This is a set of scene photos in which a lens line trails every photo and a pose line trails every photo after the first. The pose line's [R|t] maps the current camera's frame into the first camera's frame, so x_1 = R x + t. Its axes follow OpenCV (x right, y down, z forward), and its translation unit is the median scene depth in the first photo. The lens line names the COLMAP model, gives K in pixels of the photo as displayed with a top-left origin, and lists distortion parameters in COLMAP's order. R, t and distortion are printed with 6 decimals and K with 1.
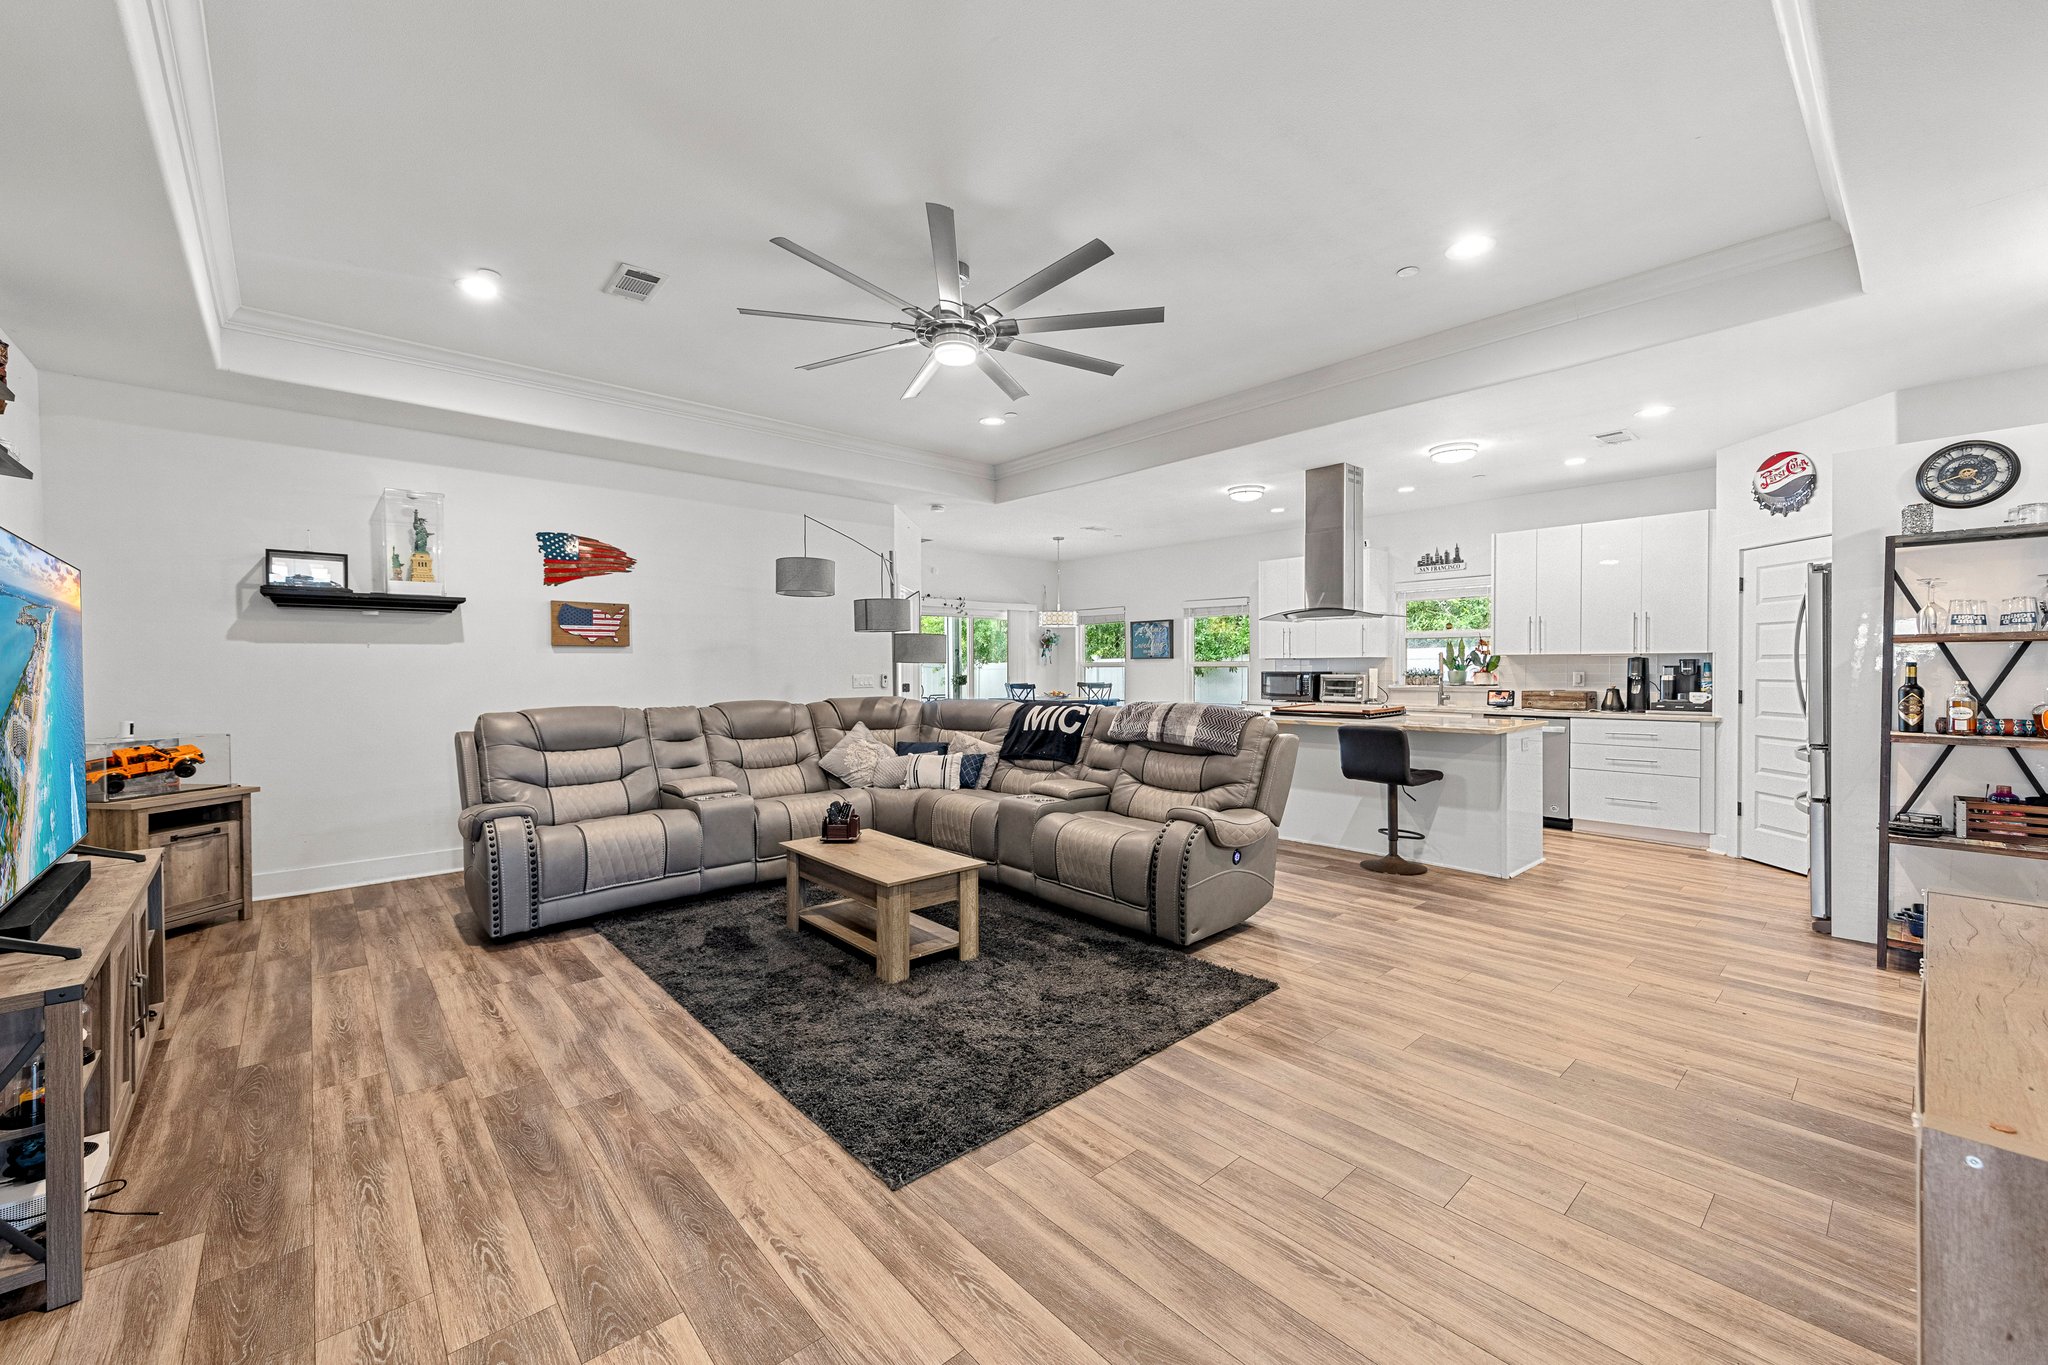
lens RADIAL K [[799.6, 0, 1023.5], [0, 799.6, 675.7], [0, 0, 1]] dist [0.006700, -0.000356]
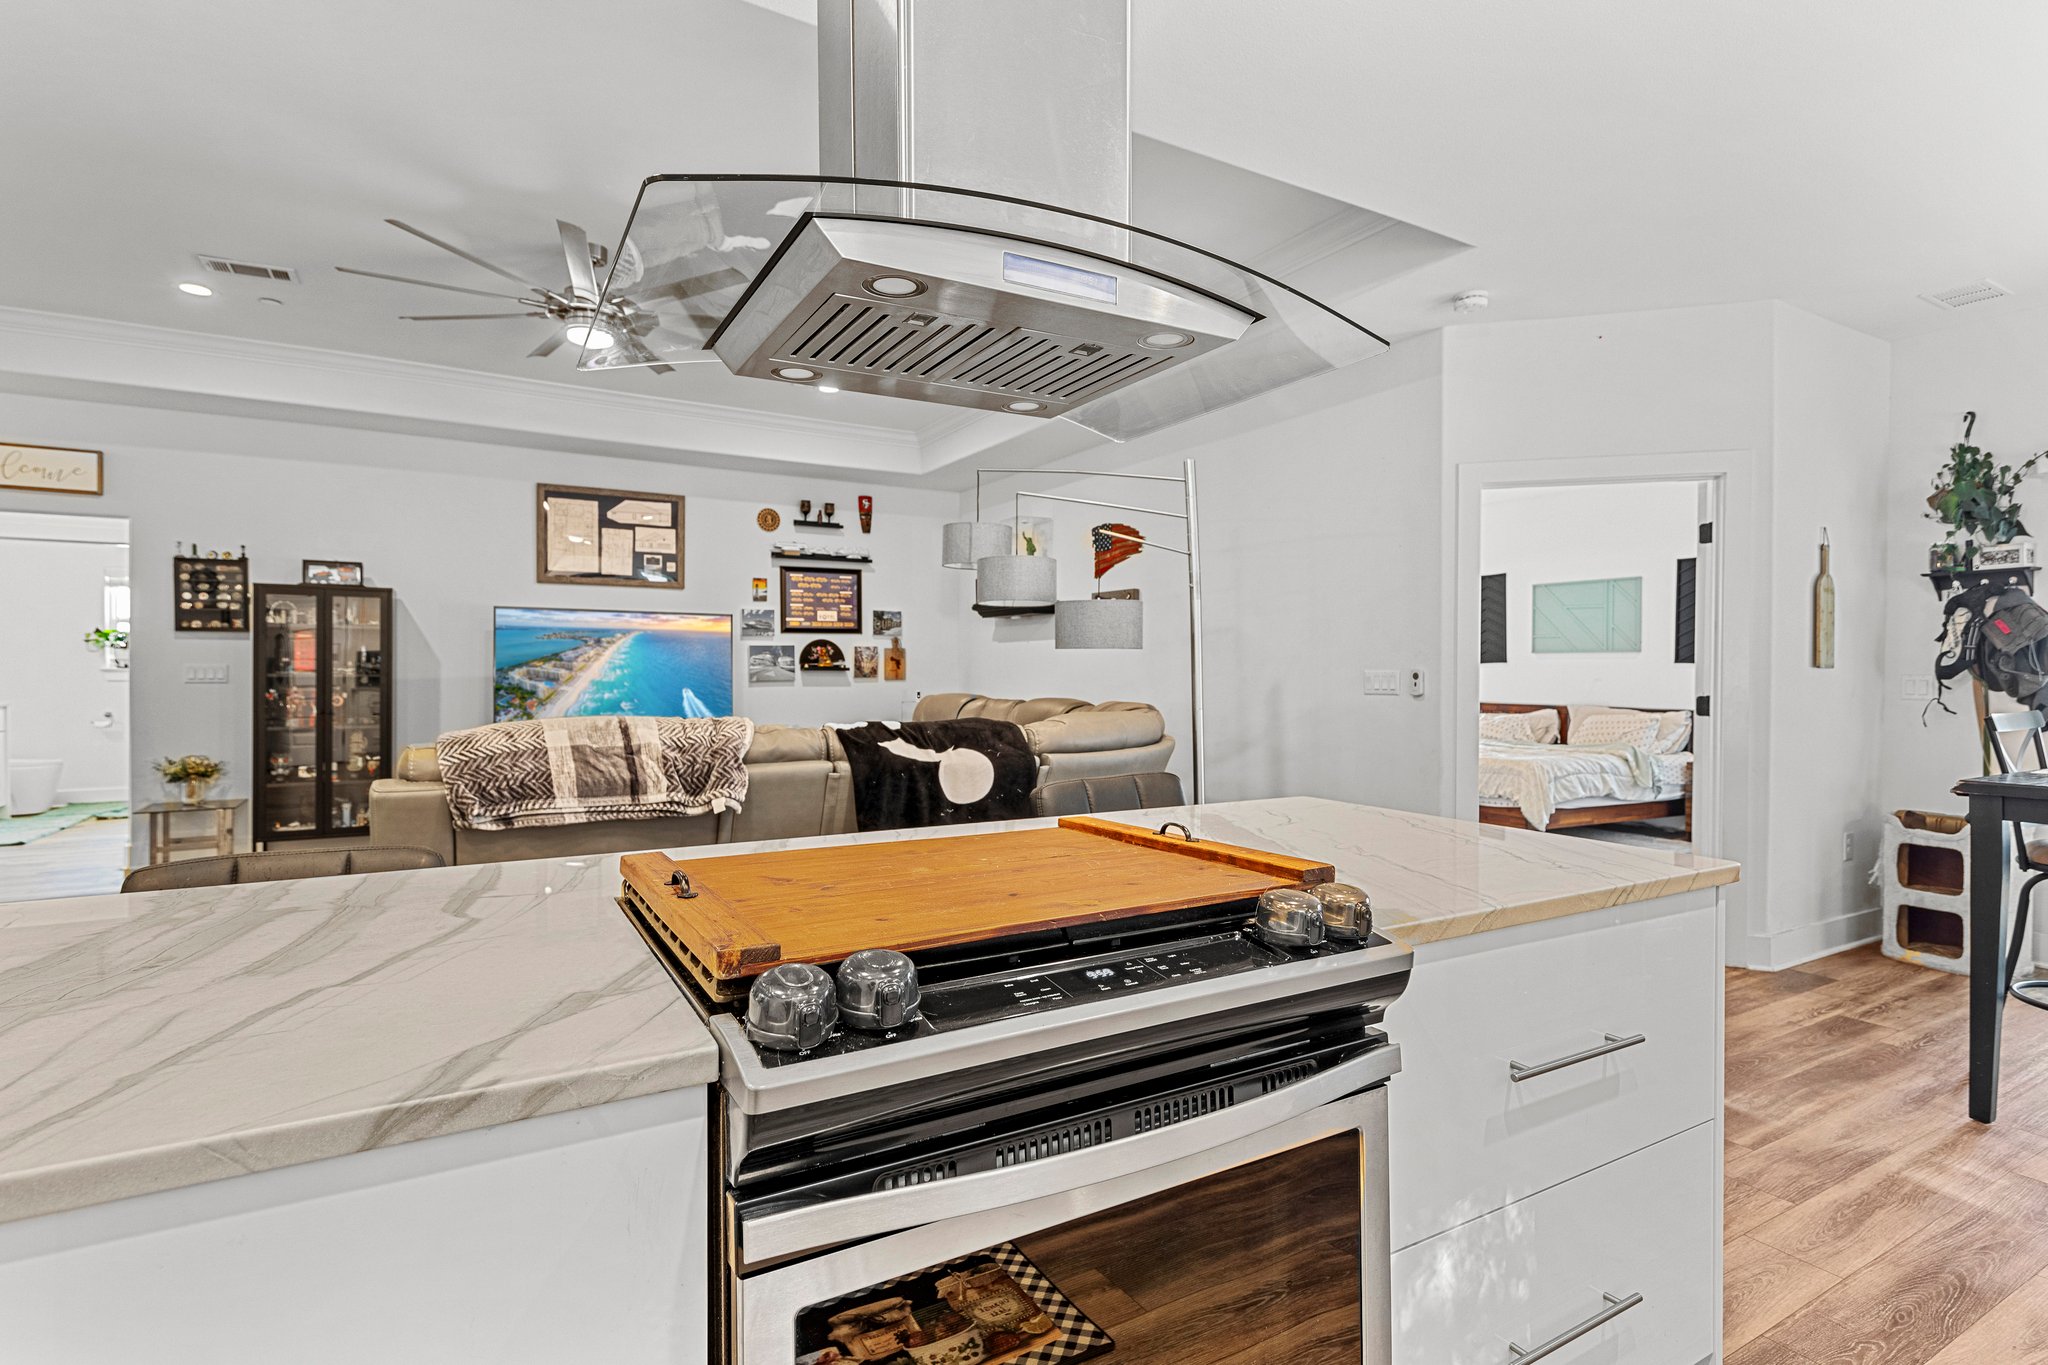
lens RADIAL K [[992.8, 0, 1023.5], [0, 992.8, 678.7], [0, 0, 1]] dist [0.002132, 0.000839]
pose [[-0.204755, 0.014094, -0.978712, 0.766060], [-0.011446, 0.999793, 0.016792, -0.006117], [0.978746, 0.014641, -0.204551, 1.353614]]
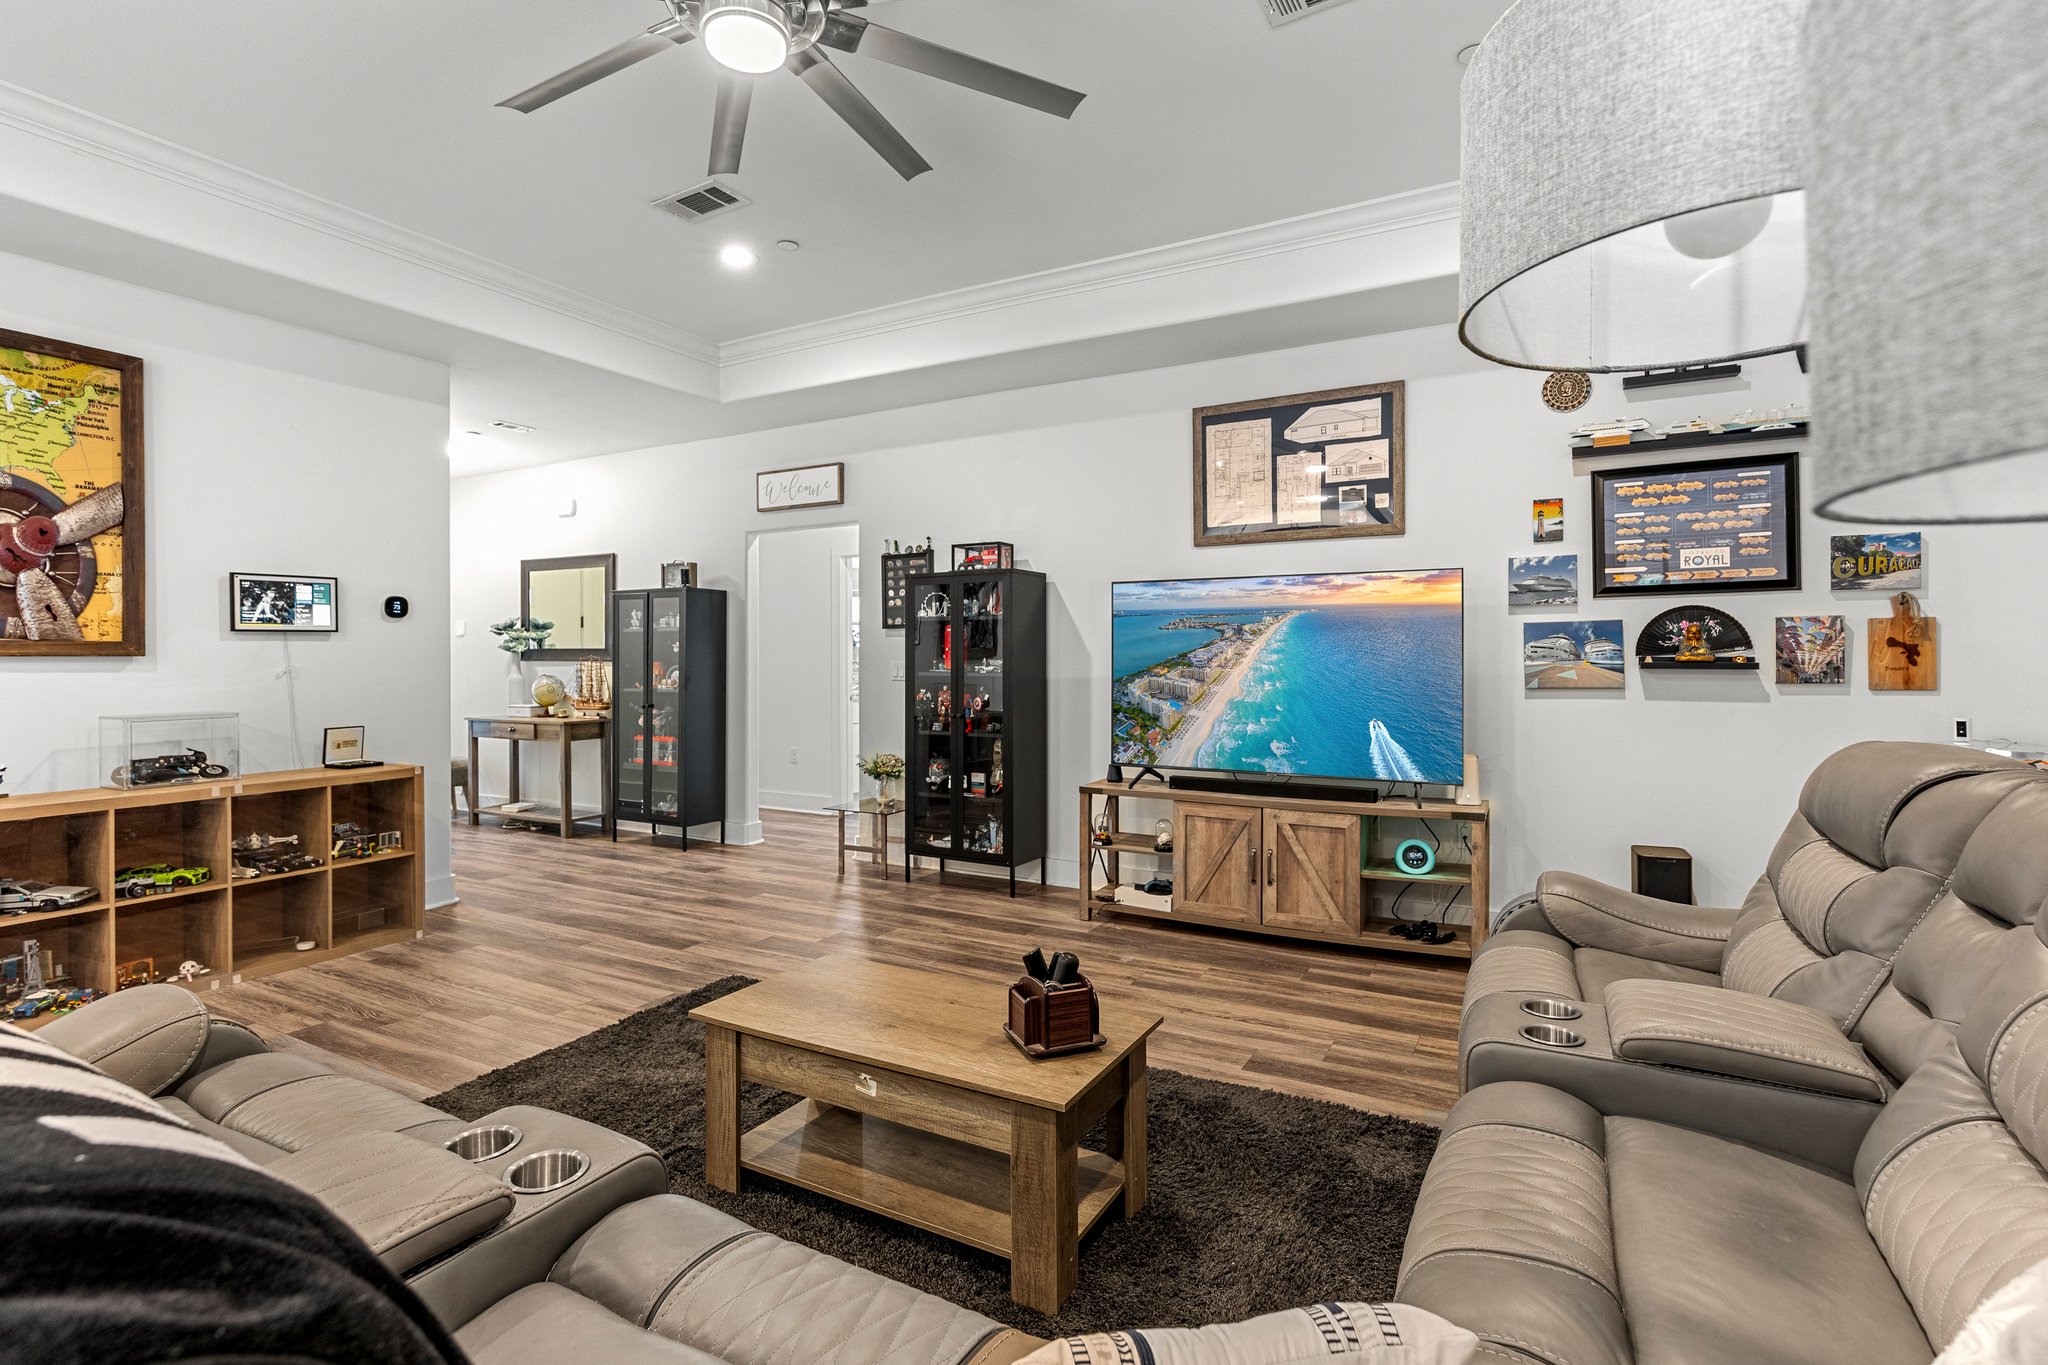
lens RADIAL K [[968.2, 0, 1019.4], [0, 968.2, 654.7], [0, 0, 1]] dist [0.012091, 0.000097]
pose [[-0.947014, 0.007598, -0.321104, -0.034261], [0.005326, 0.999954, 0.007952, -0.009056], [0.321149, 0.005820, -0.947011, 1.266183]]
